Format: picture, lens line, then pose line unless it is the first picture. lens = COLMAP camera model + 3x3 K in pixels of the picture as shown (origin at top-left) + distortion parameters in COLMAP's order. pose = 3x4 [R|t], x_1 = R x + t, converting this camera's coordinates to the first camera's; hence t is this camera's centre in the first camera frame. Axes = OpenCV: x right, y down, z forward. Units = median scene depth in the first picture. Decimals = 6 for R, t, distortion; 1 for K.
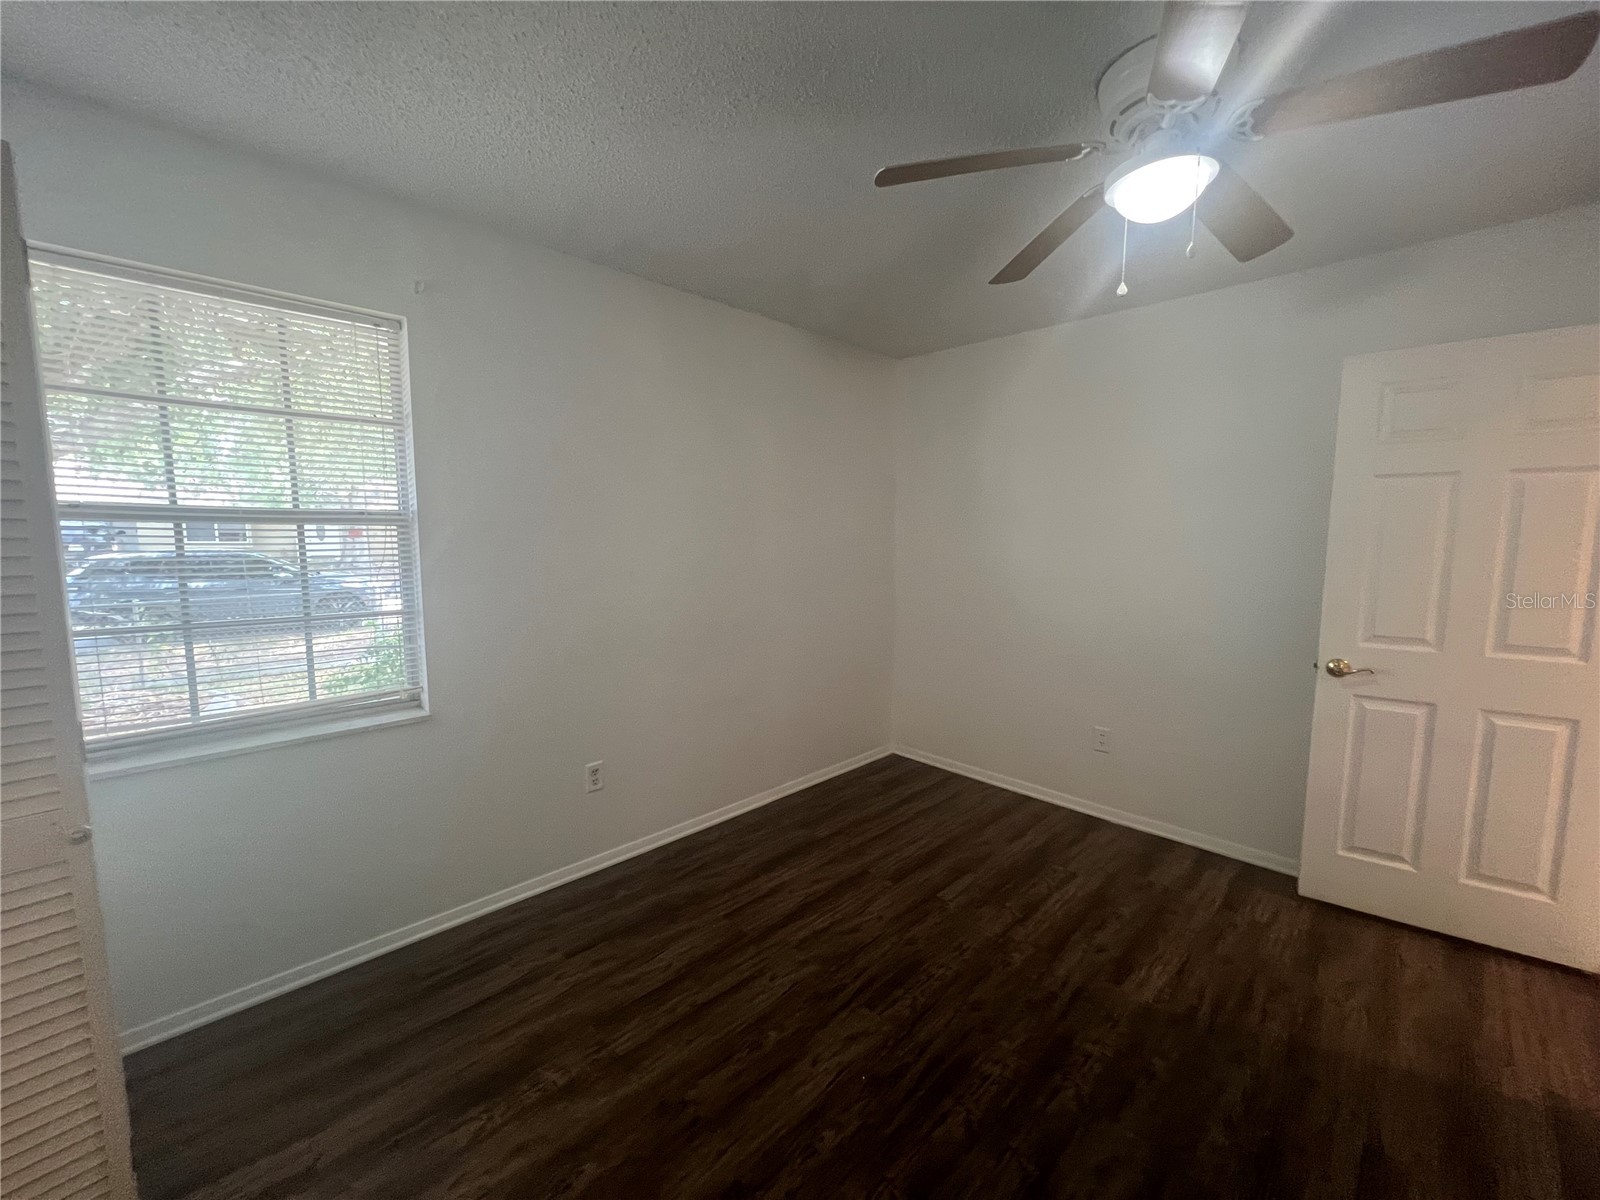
lens RADIAL K [[644.2, 0, 800.0], [0, 644.2, 600.0], [0, 0, 1]] dist [-0.000625, 0.000009]
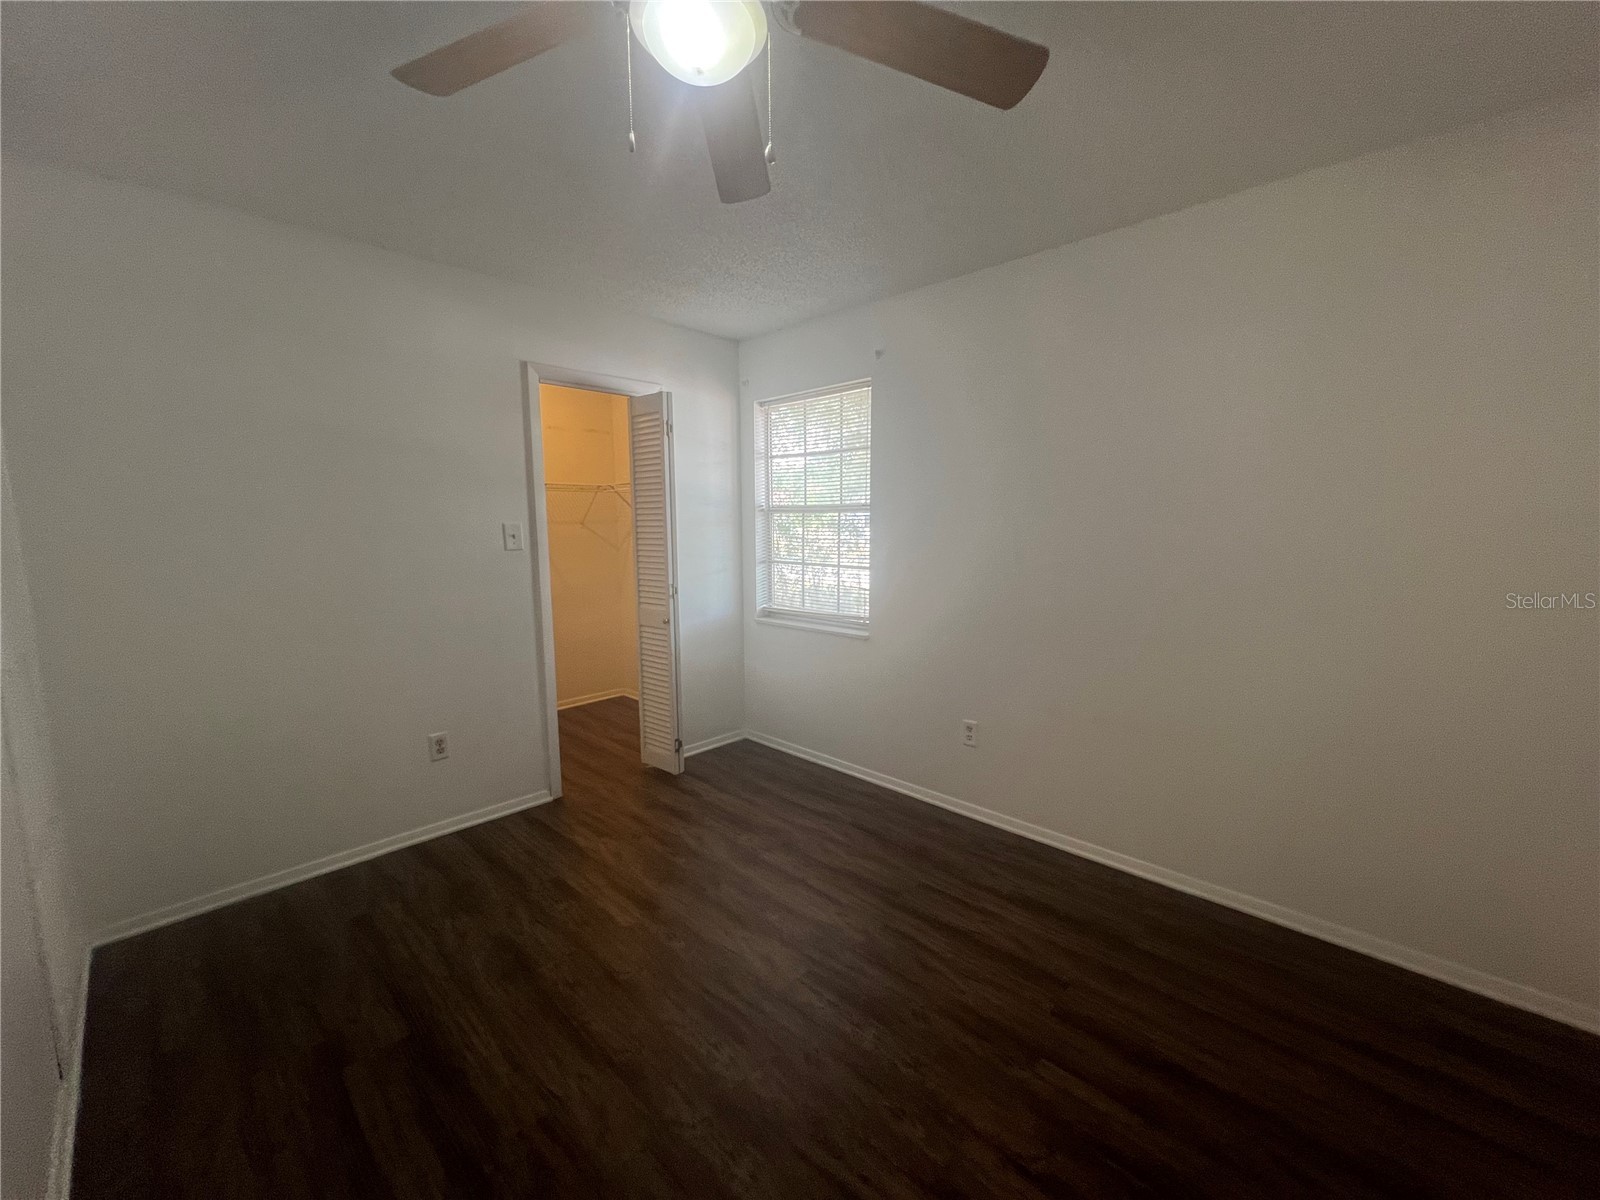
lens RADIAL K [[644.2, 0, 800.0], [0, 644.2, 600.0], [0, 0, 1]] dist [-0.000625, 0.000009]
pose [[0.014878, 0.116193, -0.993115, 0.964857], [-0.103045, 0.988115, 0.114064, -0.066639], [0.994565, 0.100638, 0.026675, 0.819460]]
